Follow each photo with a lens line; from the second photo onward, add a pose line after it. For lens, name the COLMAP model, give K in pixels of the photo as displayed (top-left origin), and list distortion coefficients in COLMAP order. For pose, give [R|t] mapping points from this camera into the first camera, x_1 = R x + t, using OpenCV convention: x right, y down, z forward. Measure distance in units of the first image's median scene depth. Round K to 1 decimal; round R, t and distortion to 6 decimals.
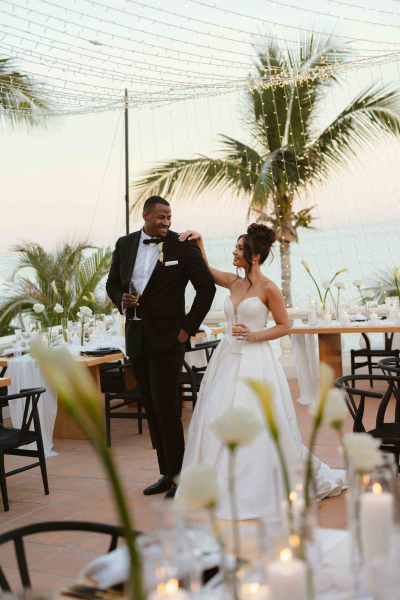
lens RADIAL K [[887.9, 0, 200.0], [0, 887.9, 300.0], [0, 0, 1]] dist [0.005850, 0.017661]
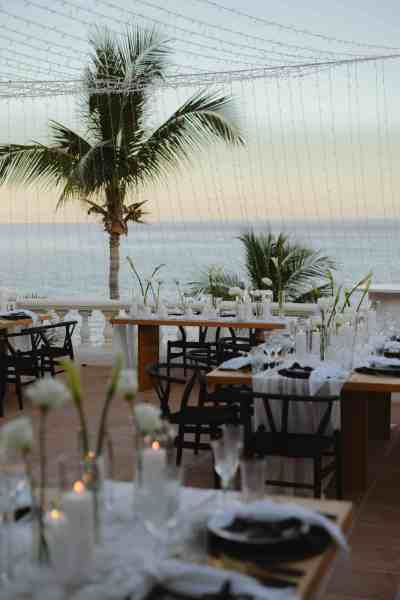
lens RADIAL K [[961.9, 0, 198.2], [0, 961.9, 316.2], [0, 0, 1]] dist [0.136680, -0.046439]
pose [[0.983787, 0.047467, 0.172948, 0.001932], [-0.053127, 0.998188, 0.028243, -0.008126], [-0.171294, -0.036973, 0.984526, -0.143008]]
